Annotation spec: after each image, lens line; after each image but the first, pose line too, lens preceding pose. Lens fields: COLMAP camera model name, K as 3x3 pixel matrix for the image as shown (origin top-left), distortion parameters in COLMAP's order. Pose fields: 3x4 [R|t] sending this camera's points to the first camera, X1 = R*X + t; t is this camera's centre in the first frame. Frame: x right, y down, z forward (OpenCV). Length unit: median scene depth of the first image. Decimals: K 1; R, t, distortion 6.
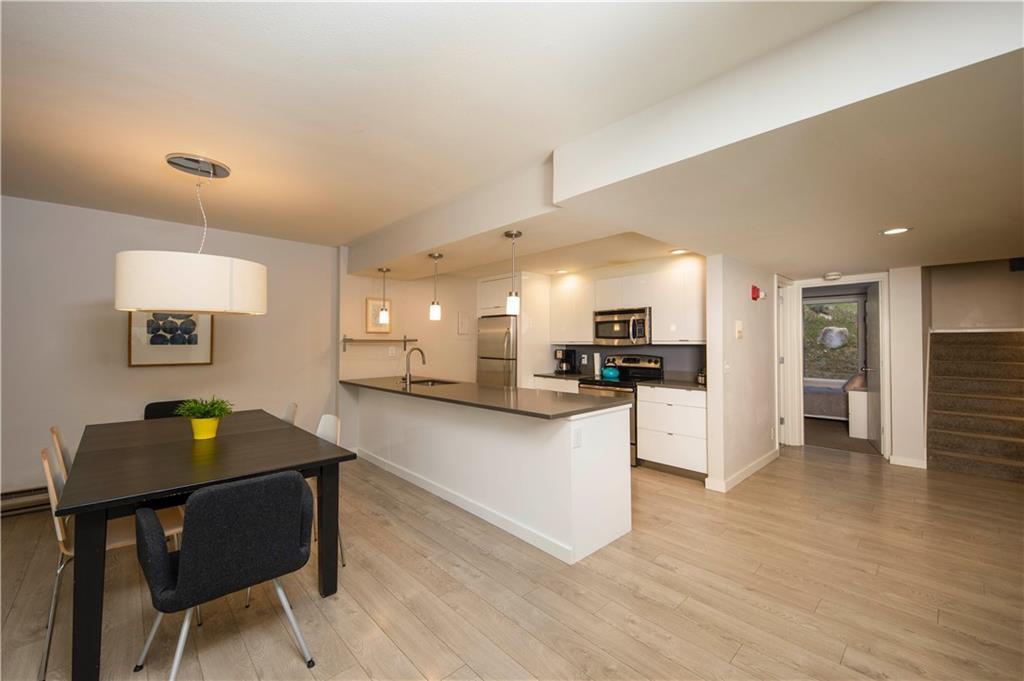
lens RADIAL K [[415.0, 0, 500.2], [0, 415.0, 336.7], [0, 0, 1]] dist [0.020221, -0.012276]
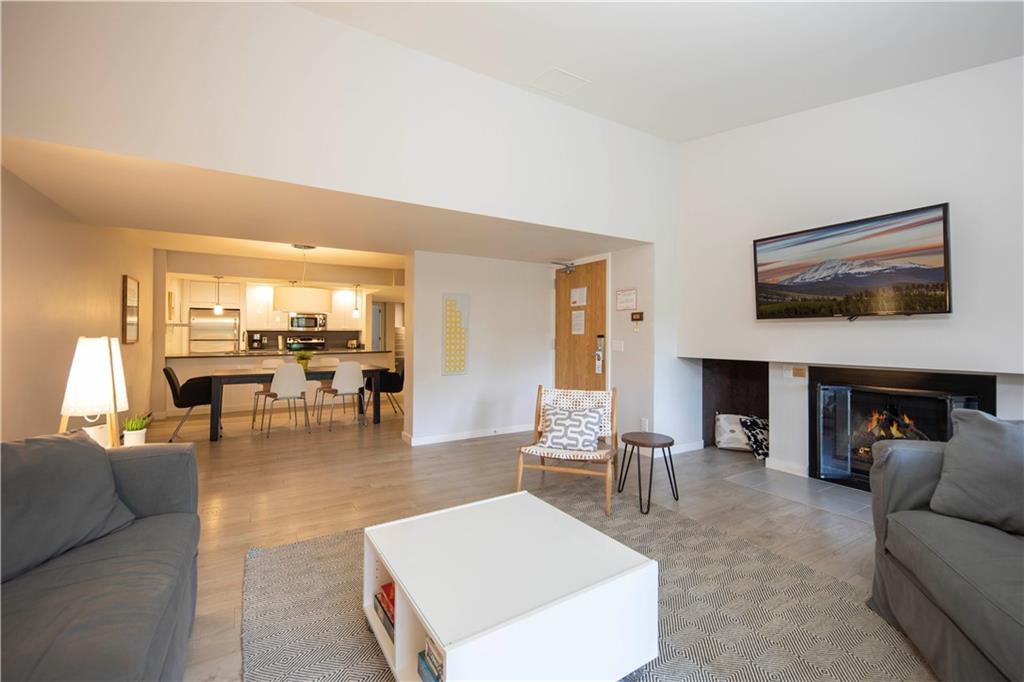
lens RADIAL K [[415.0, 0, 500.2], [0, 415.0, 337.2], [0, 0, 1]] dist [0.020221, -0.012276]
pose [[0.192263, -0.006262, 0.981323, -1.387902], [-0.016725, 0.999814, 0.009656, 0.016768], [-0.981201, -0.018269, 0.192123, -0.198780]]
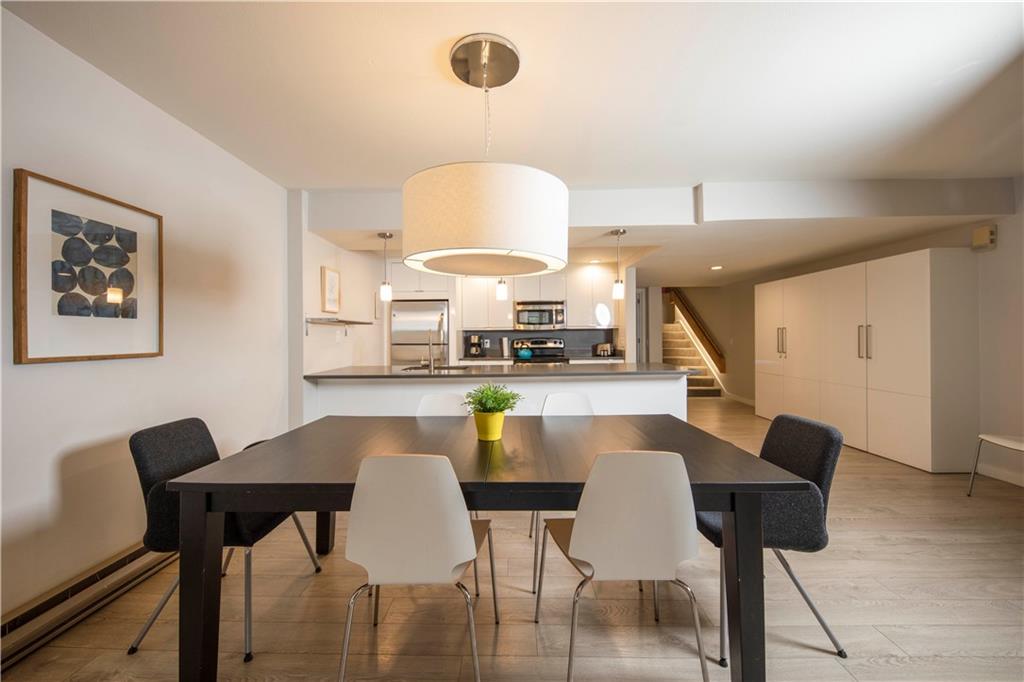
lens RADIAL K [[399.3, 0, 500.6], [0, 399.3, 337.4], [0, 0, 1]] dist [-0.000967, -0.000154]
pose [[0.692803, -0.006741, 0.721095, -0.653593], [-0.001292, 0.999943, 0.010589, 0.031197], [-0.721125, -0.008267, 0.692755, 0.272112]]
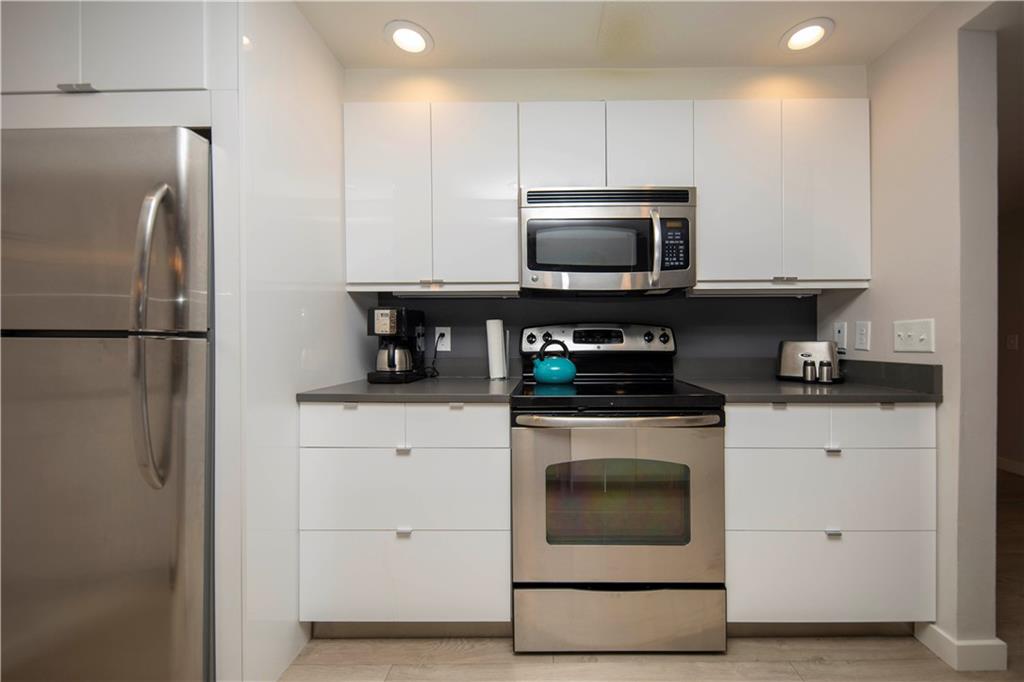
lens RADIAL K [[386.2, 0, 553.5], [0, 386.2, 340.0], [0, 0, 1]] dist [-0.001565, -0.000186]
pose [[0.667350, -0.002353, 0.744741, 0.010914], [-0.011662, 0.999839, 0.013610, 0.059205], [-0.744653, -0.017767, 0.667215, 0.825126]]
